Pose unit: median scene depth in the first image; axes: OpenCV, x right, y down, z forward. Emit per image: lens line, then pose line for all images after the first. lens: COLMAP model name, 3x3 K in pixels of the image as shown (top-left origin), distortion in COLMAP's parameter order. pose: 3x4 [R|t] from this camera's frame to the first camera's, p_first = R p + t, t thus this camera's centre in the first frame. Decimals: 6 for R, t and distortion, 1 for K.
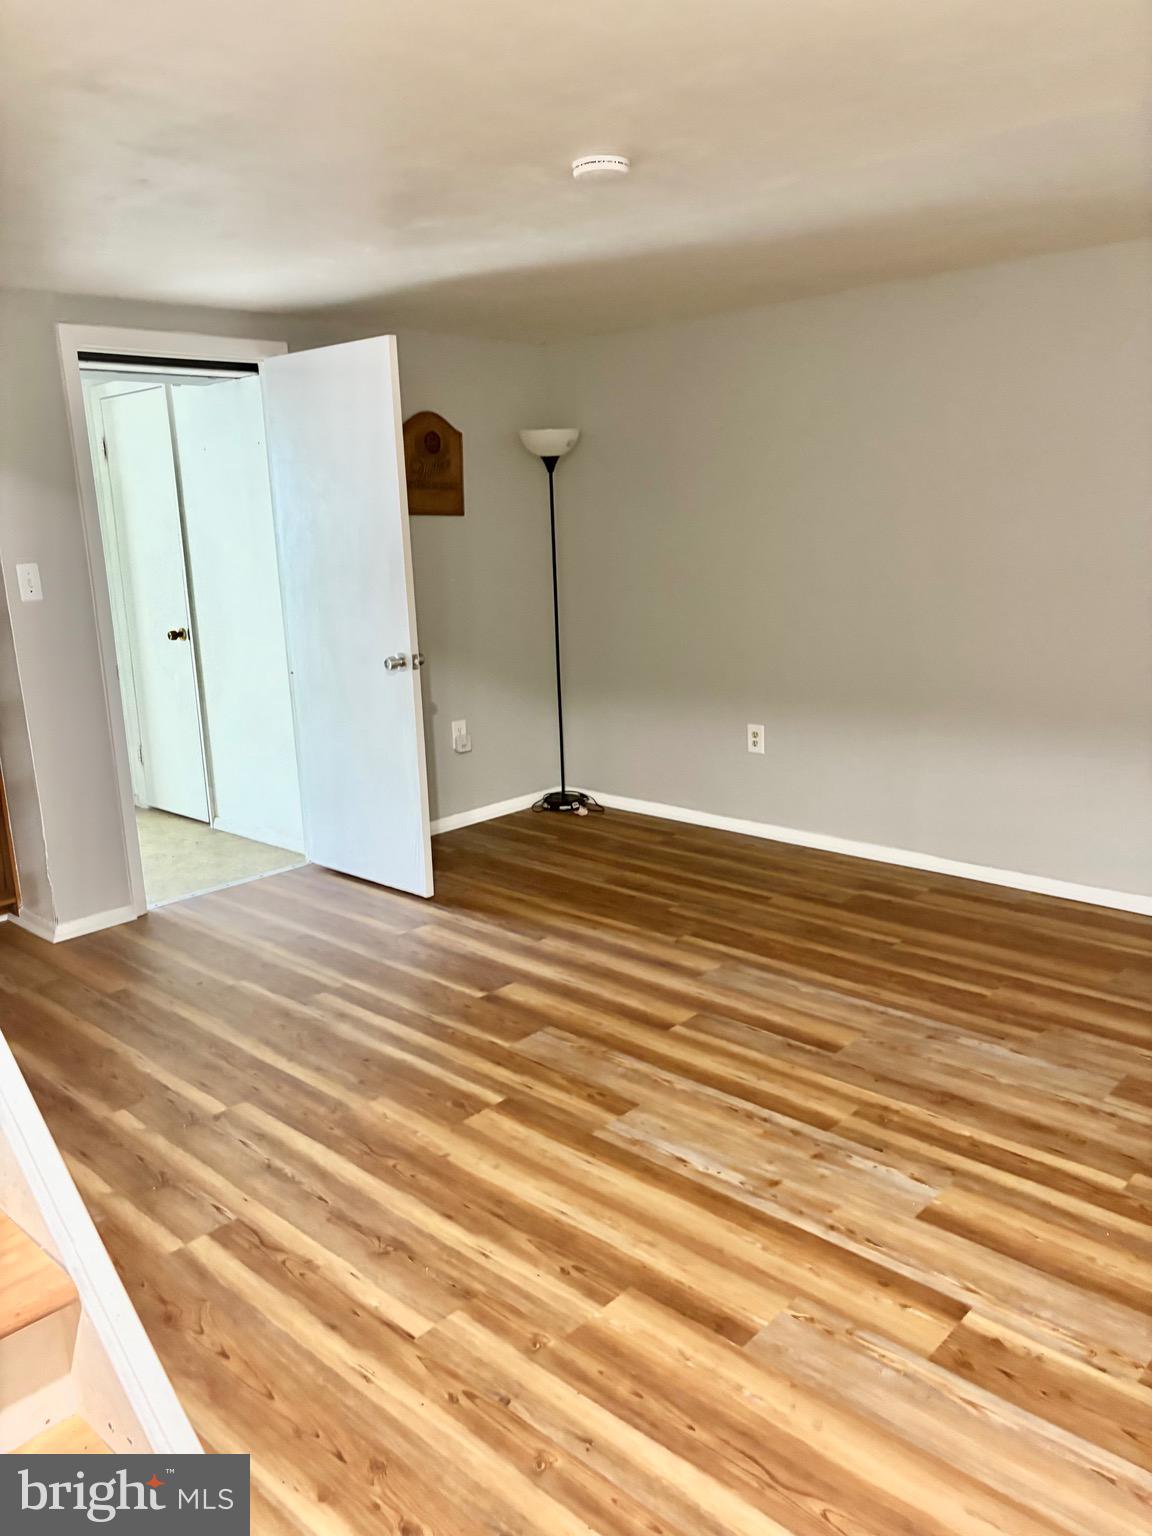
lens RADIAL K [[1176.8, 0, 587.7], [0, 1176.8, 769.3], [0, 0, 1]] dist [0.033416, 0.002106]
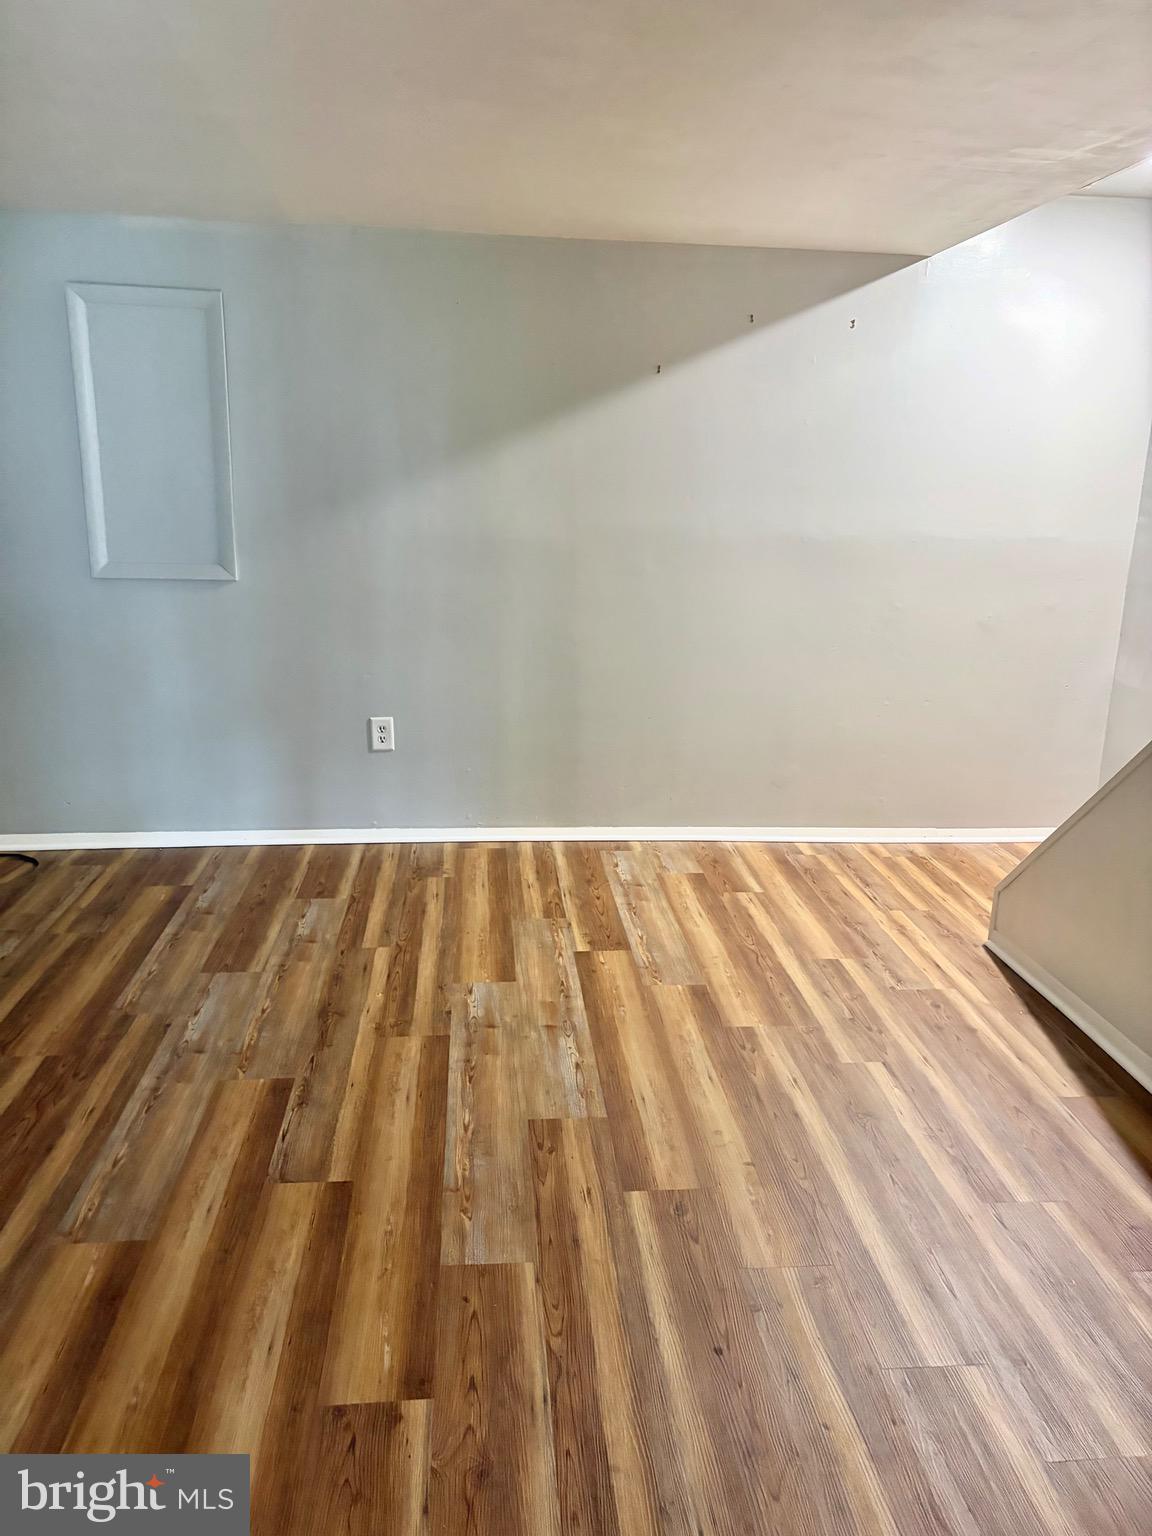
lens RADIAL K [[1176.8, 0, 587.7], [0, 1176.8, 769.3], [0, 0, 1]] dist [0.033416, 0.002106]
pose [[-0.744844, -0.144415, 0.651423, -0.535442], [0.147296, 0.916623, 0.371627, -0.288263], [-0.650778, 0.372756, -0.661469, 1.454910]]
